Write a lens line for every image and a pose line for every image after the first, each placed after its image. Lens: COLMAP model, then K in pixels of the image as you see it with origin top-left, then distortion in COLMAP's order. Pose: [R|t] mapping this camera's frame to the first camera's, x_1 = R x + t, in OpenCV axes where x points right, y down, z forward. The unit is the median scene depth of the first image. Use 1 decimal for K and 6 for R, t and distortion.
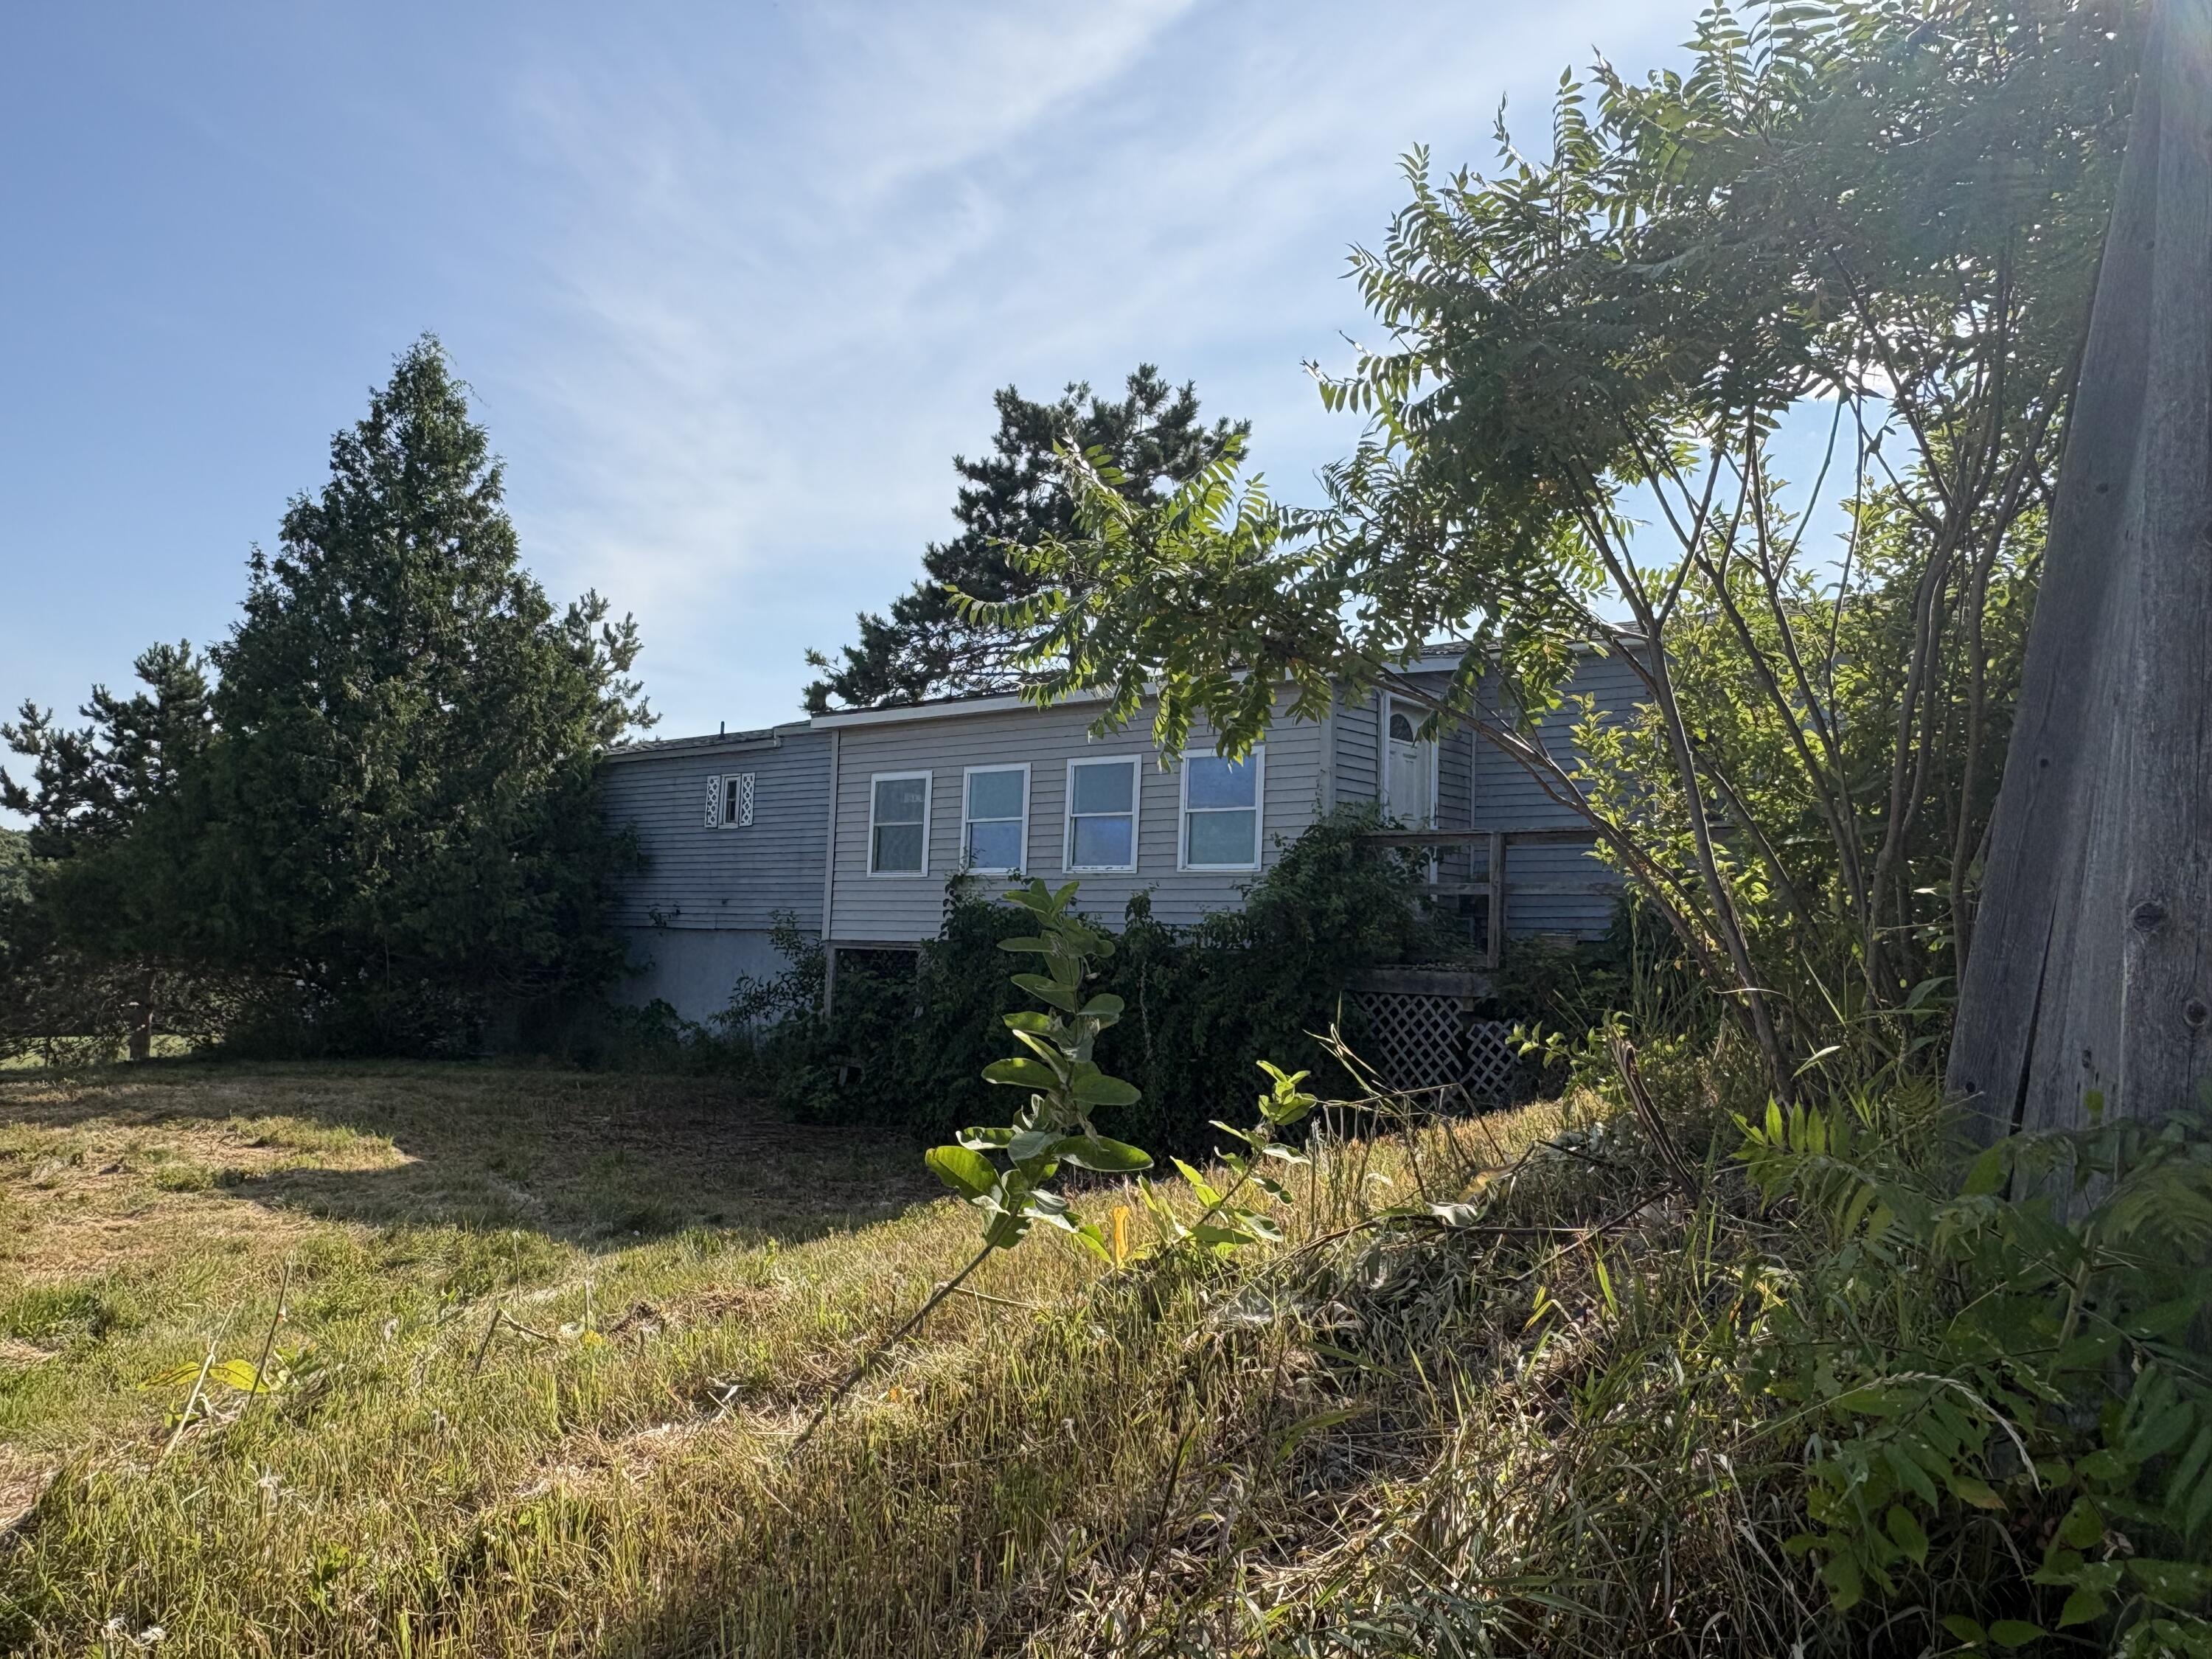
lens RADIAL K [[1669.3, 0, 1116.4], [0, 1669.3, 820.4], [0, 0, 1]] dist [0.001486, -0.000048]
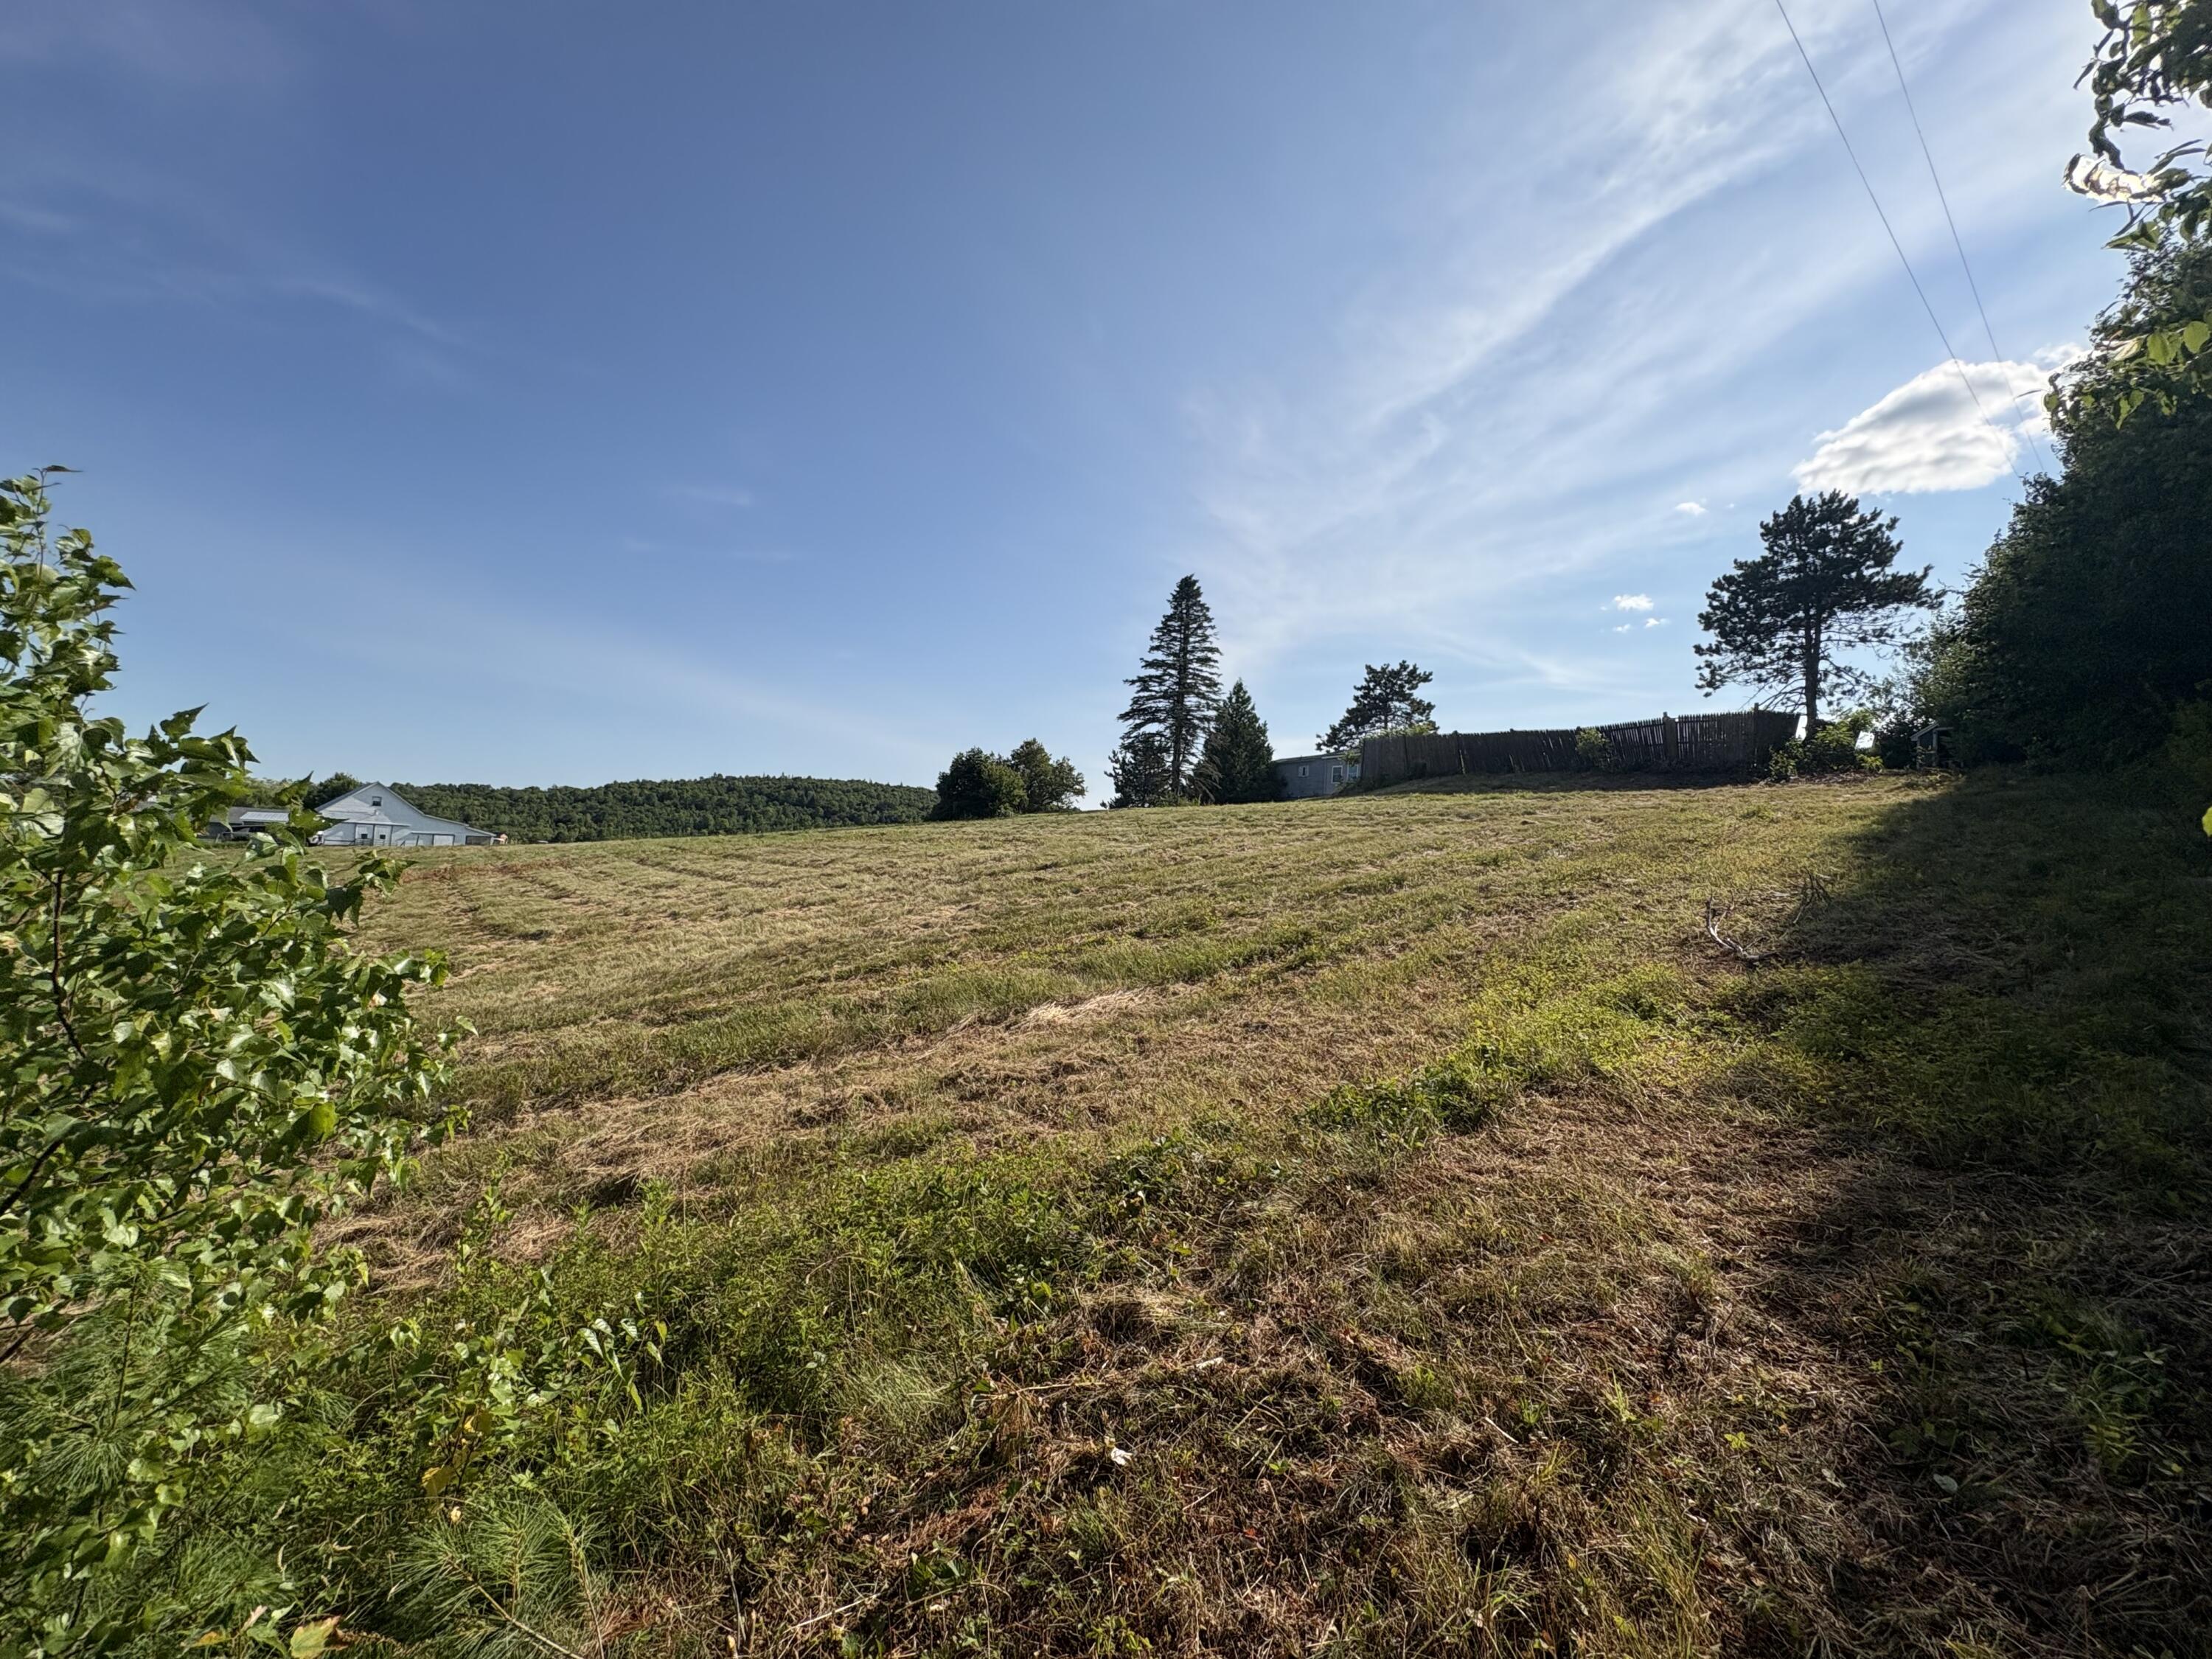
lens RADIAL K [[901.3, 0, 1109.7], [0, 901.3, 847.9], [0, 0, 1]] dist [0.001547, 0.000040]
pose [[0.921460, 0.016390, -0.388127, 0.205422], [0.011055, 0.997599, 0.068374, 0.016921], [0.388316, -0.067294, 0.919066, -1.221607]]
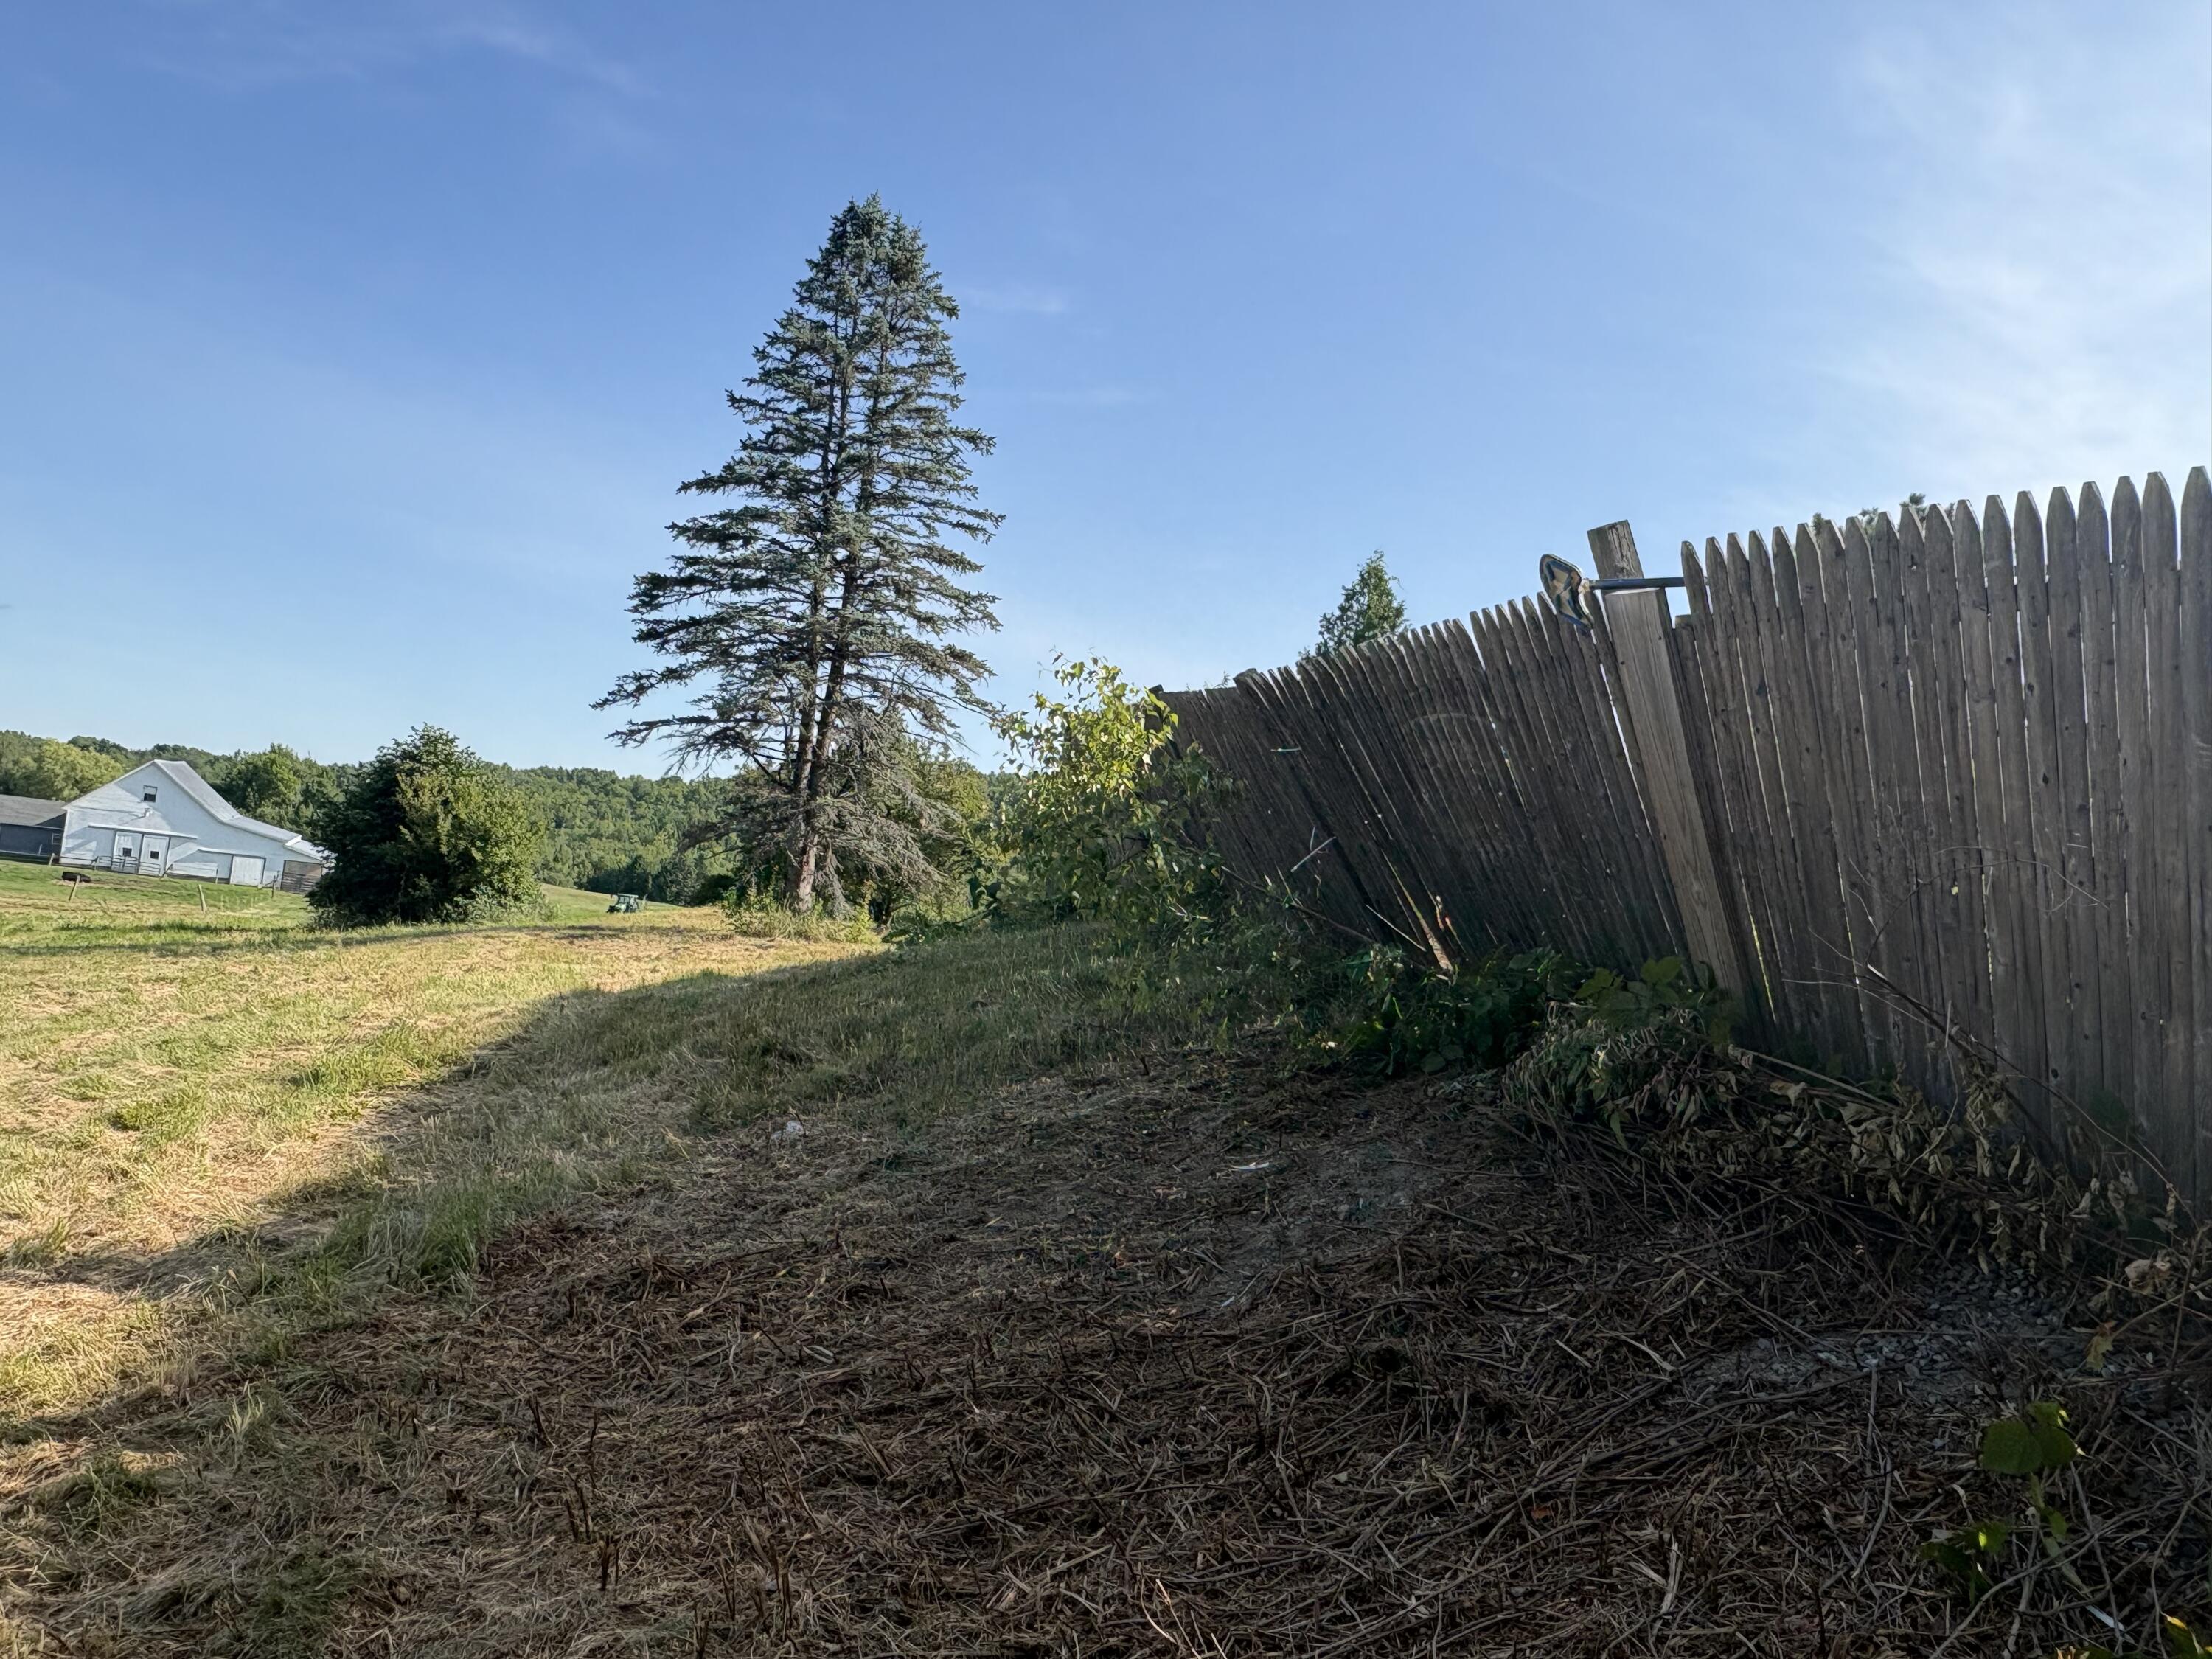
lens RADIAL K [[1669.3, 0, 1116.4], [0, 1669.3, 820.4], [0, 0, 1]] dist [0.001486, -0.000048]
pose [[0.744908, 0.032705, -0.666365, 0.421571], [-0.032117, 0.999398, 0.013147, -0.020458], [0.666394, 0.011609, 0.745510, -0.360028]]
